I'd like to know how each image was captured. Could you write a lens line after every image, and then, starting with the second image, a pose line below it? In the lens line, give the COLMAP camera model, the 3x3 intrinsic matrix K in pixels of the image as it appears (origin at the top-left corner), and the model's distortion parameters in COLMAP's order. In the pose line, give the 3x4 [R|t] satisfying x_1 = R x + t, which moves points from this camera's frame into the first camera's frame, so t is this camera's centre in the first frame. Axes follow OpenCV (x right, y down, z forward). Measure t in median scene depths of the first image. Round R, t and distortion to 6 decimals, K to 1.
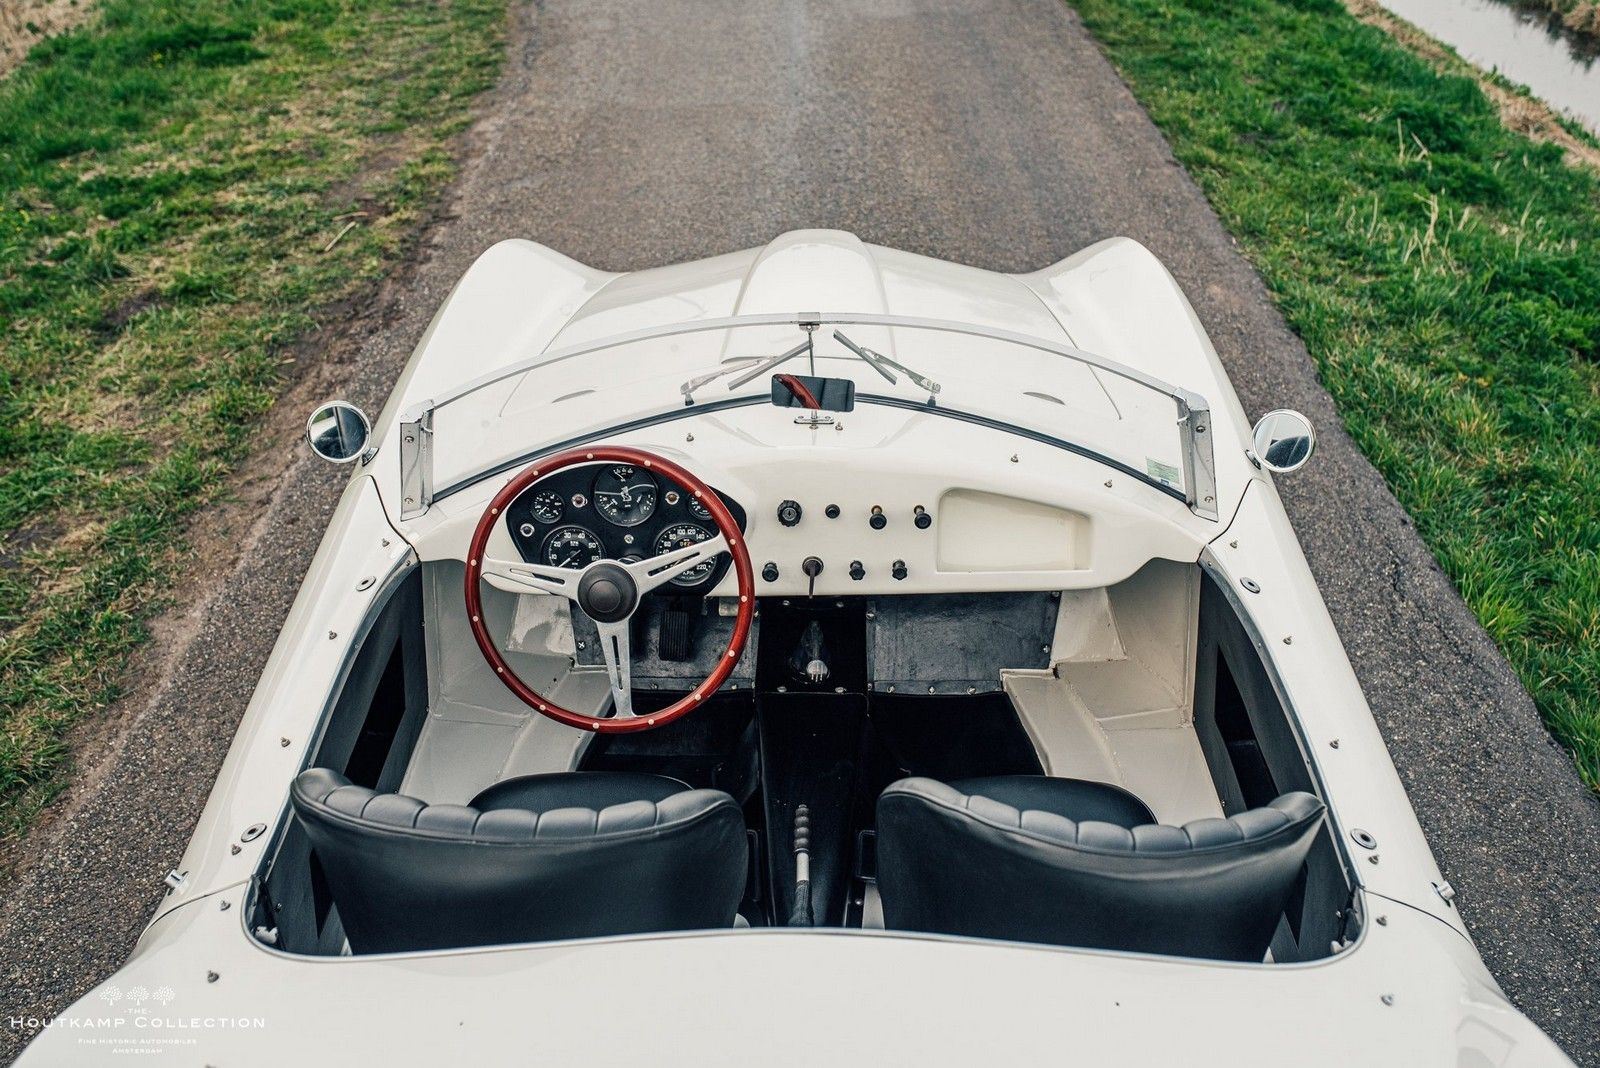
lens RADIAL K [[1516.4, 0, 800.0], [0, 1516.4, 534.0], [0, 0, 1]] dist [-0.059794, 0.085673]
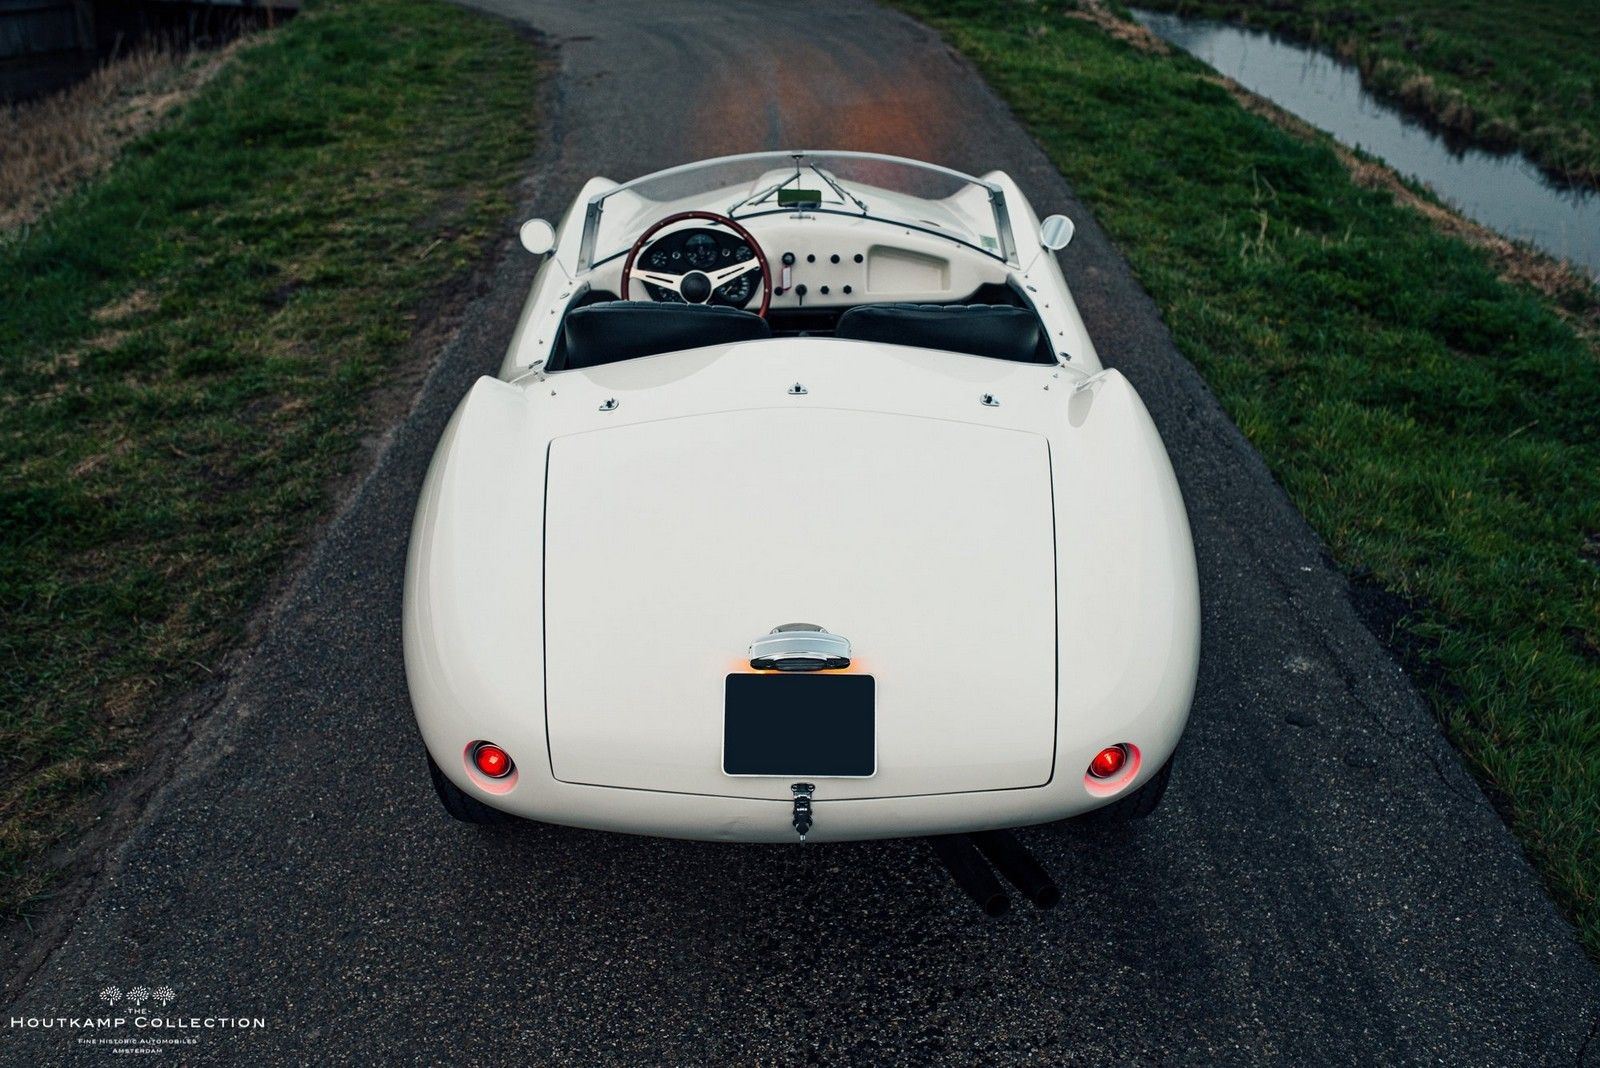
lens RADIAL K [[1516.4, 0, 800.0], [0, 1516.4, 534.0], [0, 0, 1]] dist [-0.059794, 0.085673]
pose [[0.999754, -0.015696, 0.015663, -0.008364], [0.016984, 0.996168, -0.085798, 0.149832], [-0.014256, 0.086043, 0.996189, -0.259556]]
